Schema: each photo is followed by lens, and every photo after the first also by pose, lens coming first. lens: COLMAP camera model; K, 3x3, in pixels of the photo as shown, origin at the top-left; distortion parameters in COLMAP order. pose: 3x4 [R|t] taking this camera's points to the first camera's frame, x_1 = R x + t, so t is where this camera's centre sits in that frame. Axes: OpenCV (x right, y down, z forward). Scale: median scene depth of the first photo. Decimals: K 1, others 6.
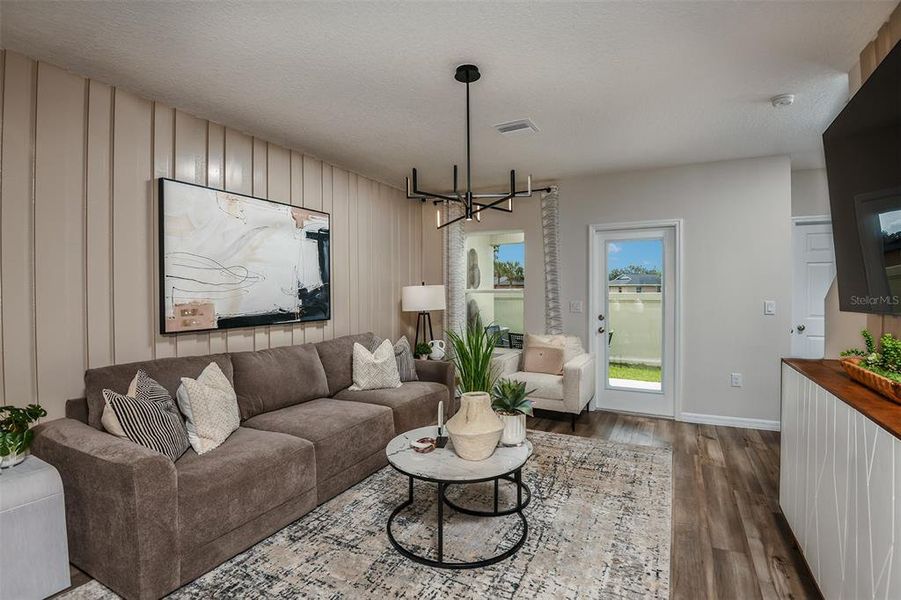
lens RADIAL K [[438.6, 0, 447.2], [0, 438.6, 294.8], [0, 0, 1]] dist [-0.001356, -0.000739]
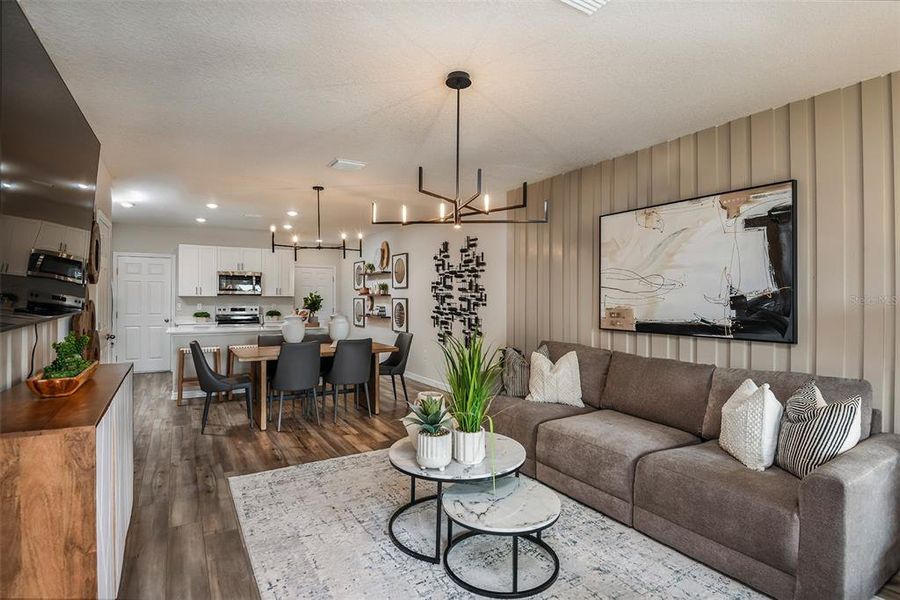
lens RADIAL K [[438.2, 0, 446.7], [0, 438.2, 294.8], [0, 0, 1]] dist [-0.001356, -0.000739]
pose [[-0.513962, -0.002739, -0.857808, 0.604462], [-0.008757, 0.999960, 0.002054, -0.013430], [0.857768, 0.008568, -0.513966, 0.990290]]
